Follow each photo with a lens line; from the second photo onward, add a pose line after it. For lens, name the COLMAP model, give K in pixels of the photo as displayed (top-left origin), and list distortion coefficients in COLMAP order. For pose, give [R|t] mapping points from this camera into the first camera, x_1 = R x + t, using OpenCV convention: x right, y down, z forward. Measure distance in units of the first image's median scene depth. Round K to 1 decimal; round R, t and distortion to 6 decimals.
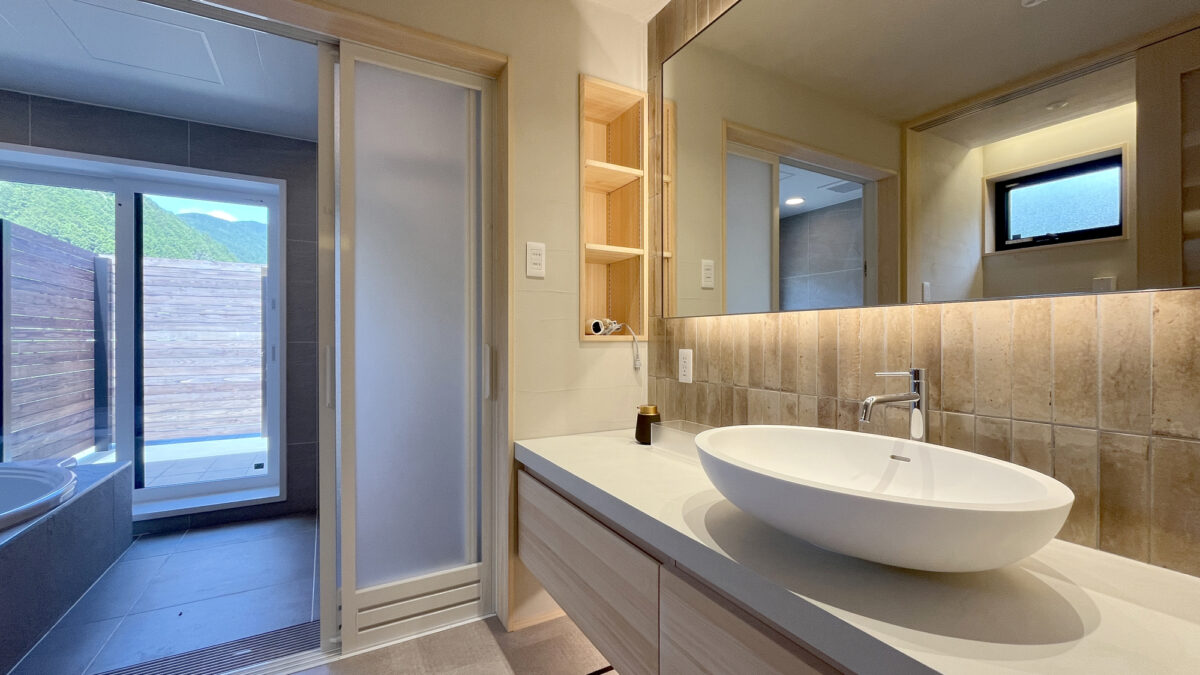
lens RADIAL K [[490.2, 0, 597.5], [0, 490.2, 338.3], [0, 0, 1]] dist [-0.000624, -0.000463]
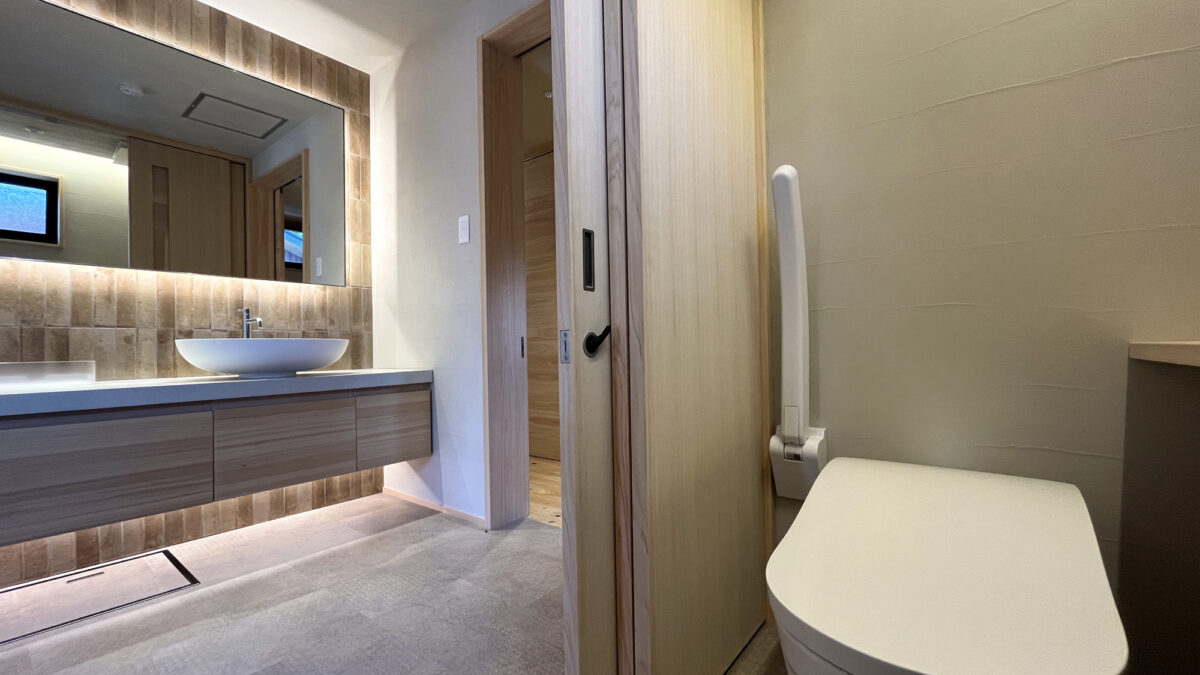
lens RADIAL K [[490.2, 0, 599.4], [0, 490.2, 340.2], [0, 0, 1]] dist [-0.000624, -0.000463]
pose [[-0.392453, 0.016231, 0.919629, -1.405959], [0.015980, 0.999814, -0.010827, 0.180698], [-0.919633, 0.010447, -0.392639, 0.306705]]
